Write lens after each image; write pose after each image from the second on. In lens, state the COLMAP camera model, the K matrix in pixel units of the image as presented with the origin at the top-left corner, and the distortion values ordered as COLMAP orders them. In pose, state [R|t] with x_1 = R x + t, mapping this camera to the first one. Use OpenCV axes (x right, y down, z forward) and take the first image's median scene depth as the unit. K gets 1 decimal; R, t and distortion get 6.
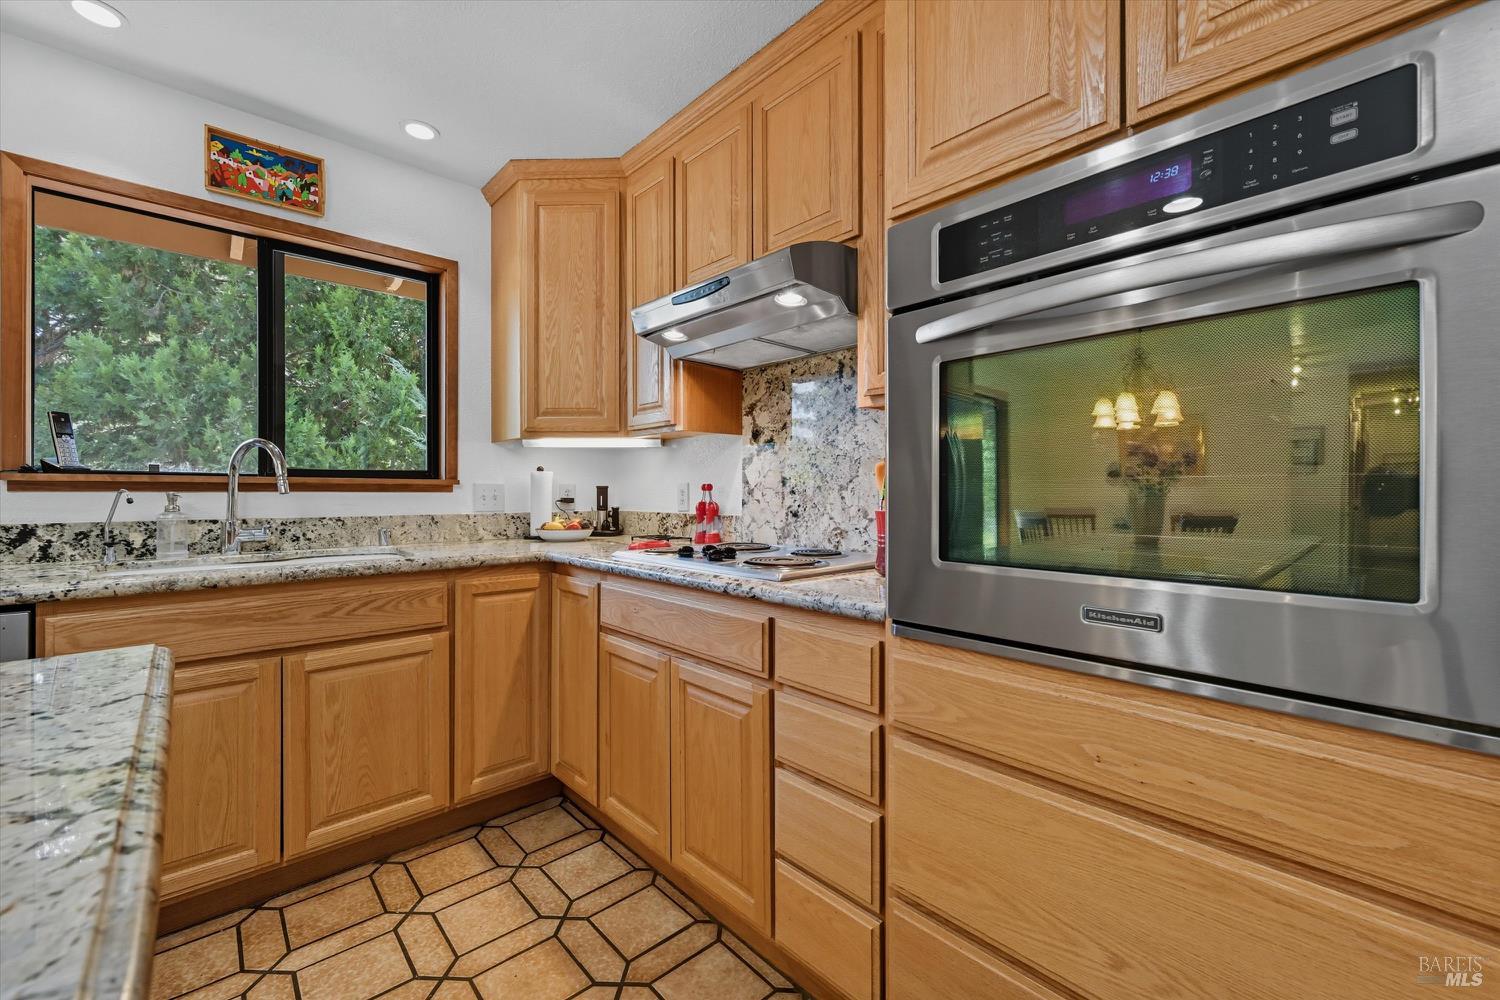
lens RADIAL K [[607.8, 0, 746.8], [0, 607.8, 492.0], [0, 0, 1]] dist [0.000337, -0.000606]
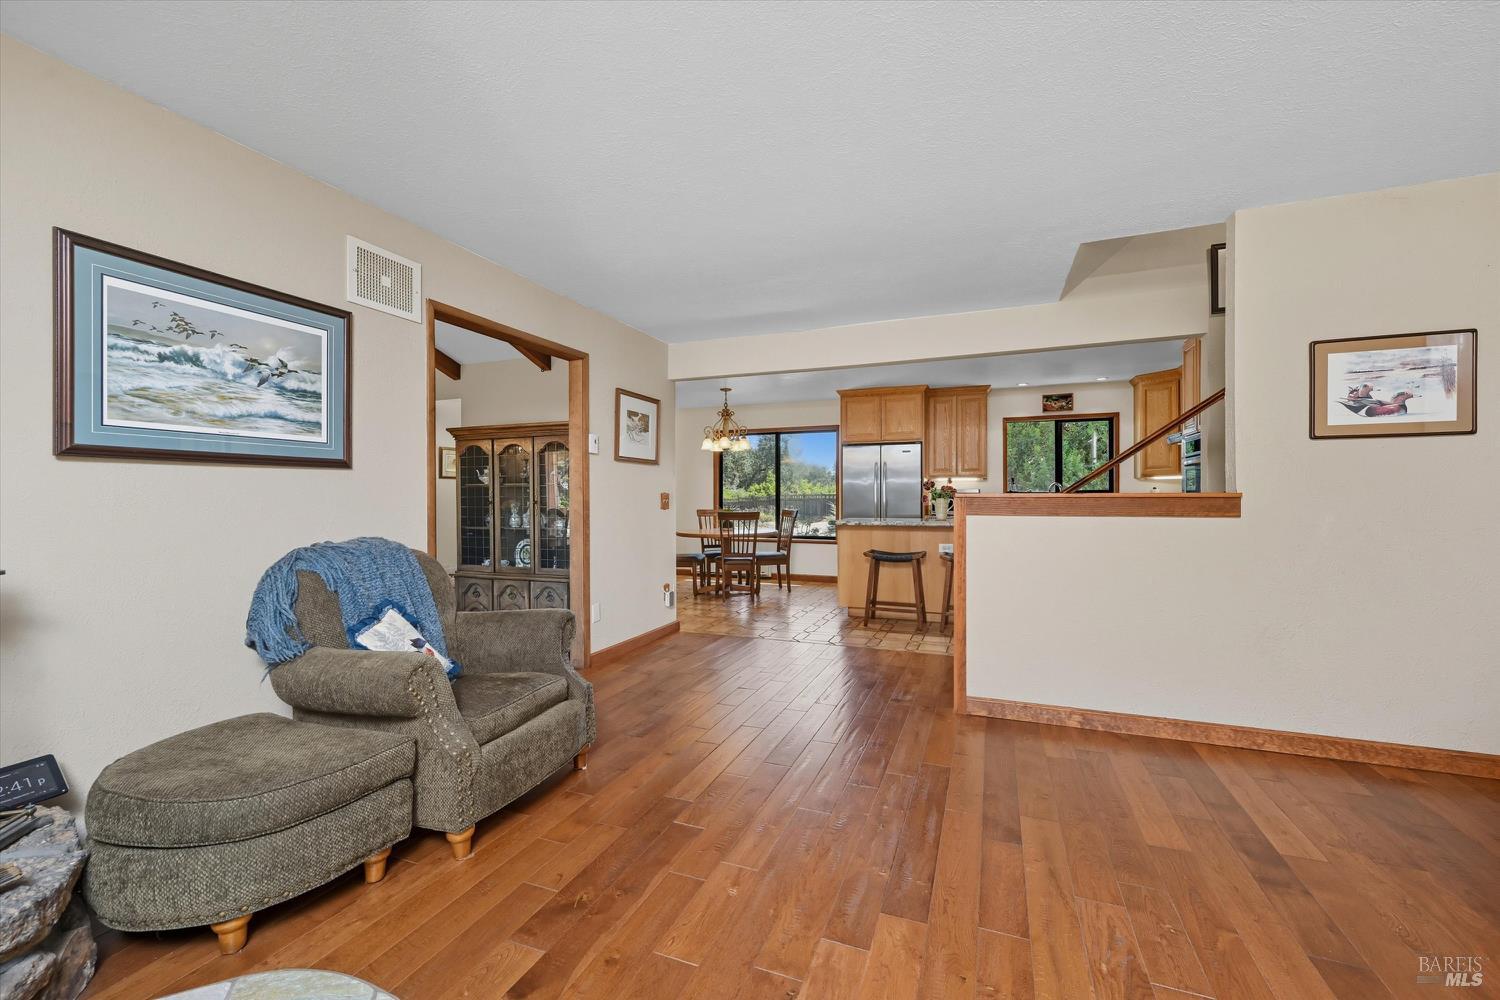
lens RADIAL K [[607.8, 0, 752.6], [0, 607.8, 498.1], [0, 0, 1]] dist [0.000337, -0.000606]
pose [[0.436560, -0.000597, -0.899675, 1.379029], [0.006580, 0.999975, 0.002529, -0.015810], [0.899651, -0.007024, 0.436553, -1.829464]]
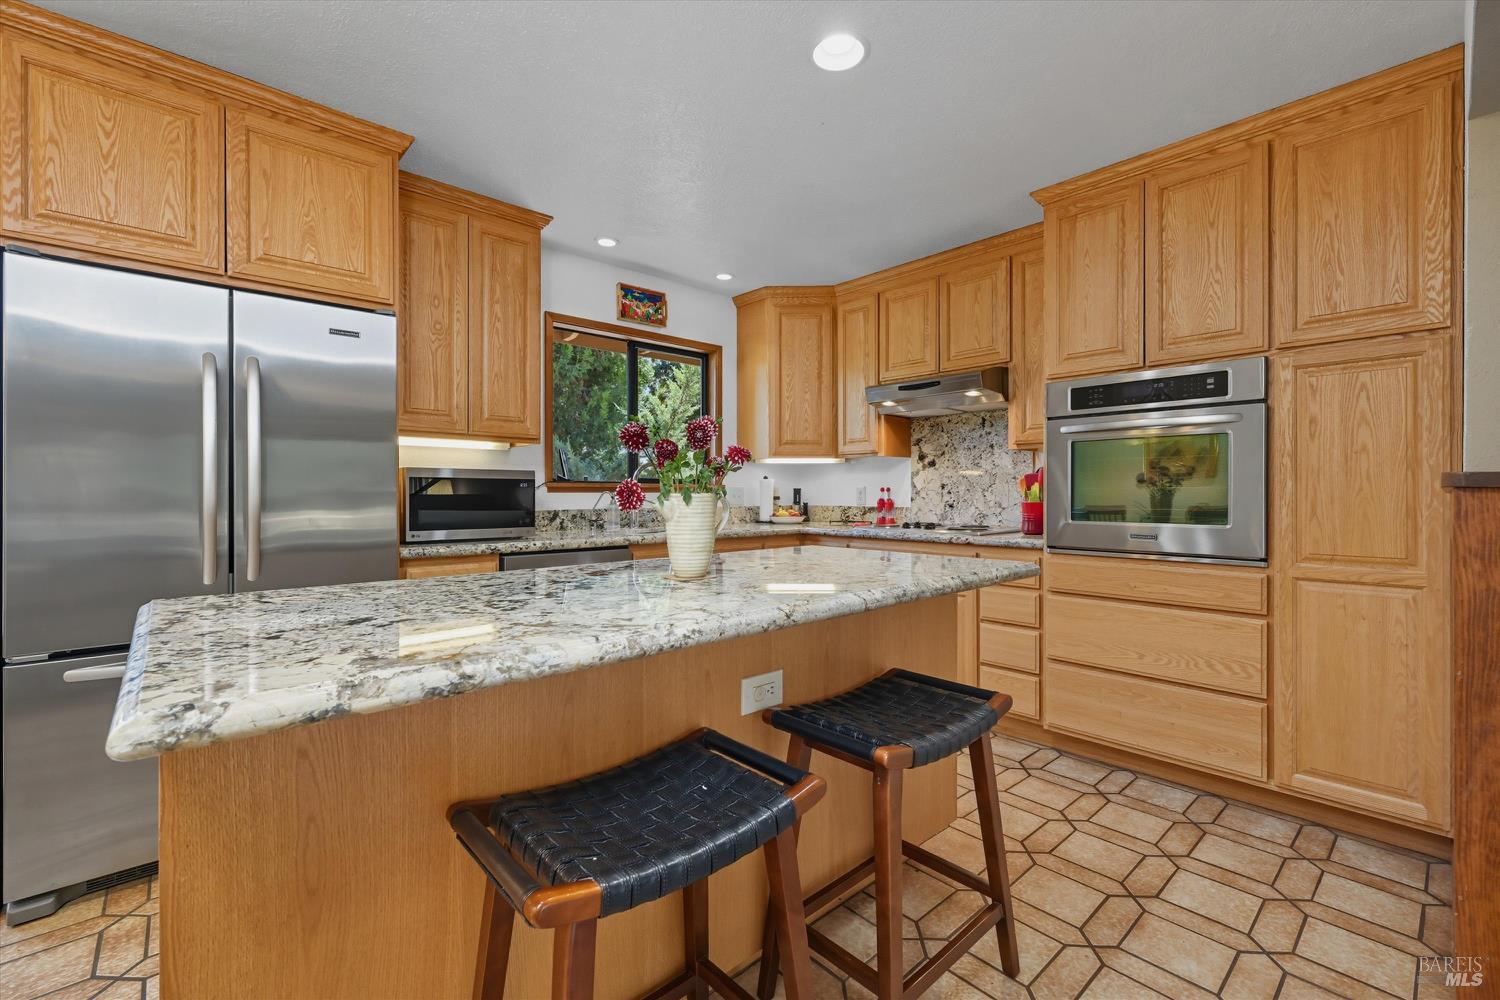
lens RADIAL K [[638.0, 0, 750.0], [0, 638.0, 495.4], [0, 0, 1]] dist [0.000096, 0.000402]
pose [[0.999985, -0.000305, -0.005549, -0.438085], [0.000343, 0.999977, 0.006787, -0.004199], [0.005547, -0.006789, 0.999962, -0.724738]]
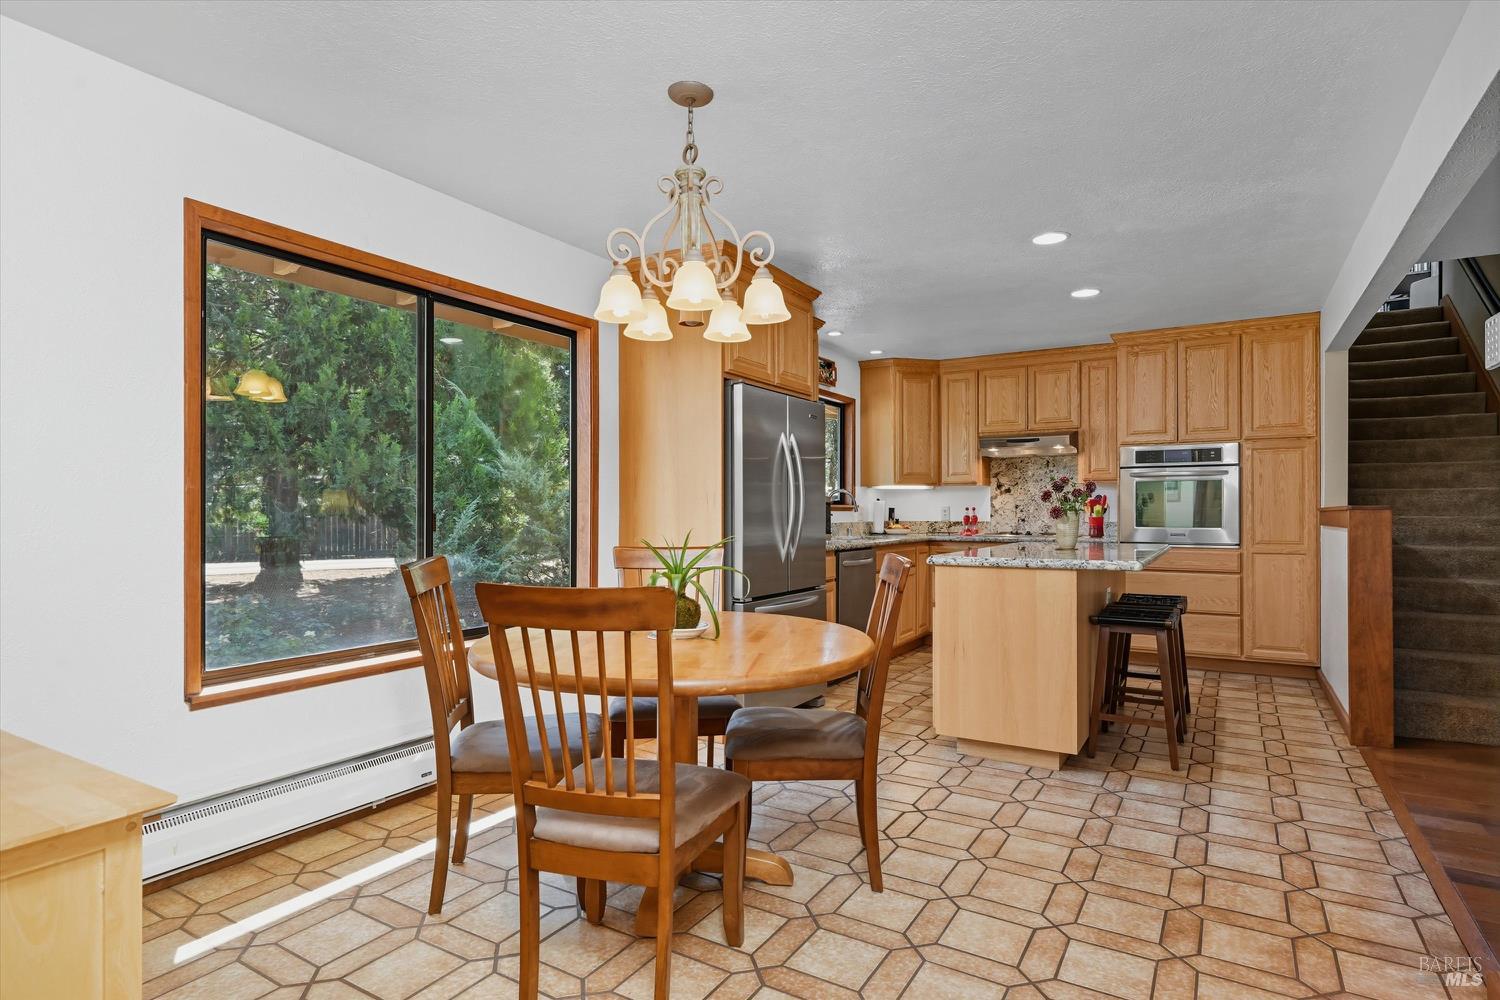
lens RADIAL K [[777.4, 0, 755.4], [0, 777.4, 511.8], [0, 0, 1]] dist [-0.000413, -0.000039]
pose [[0.959282, -0.003242, 0.282432, -1.714037], [0.001872, 0.999985, 0.005119, -0.013521], [-0.282444, -0.004382, 0.959274, -1.582571]]
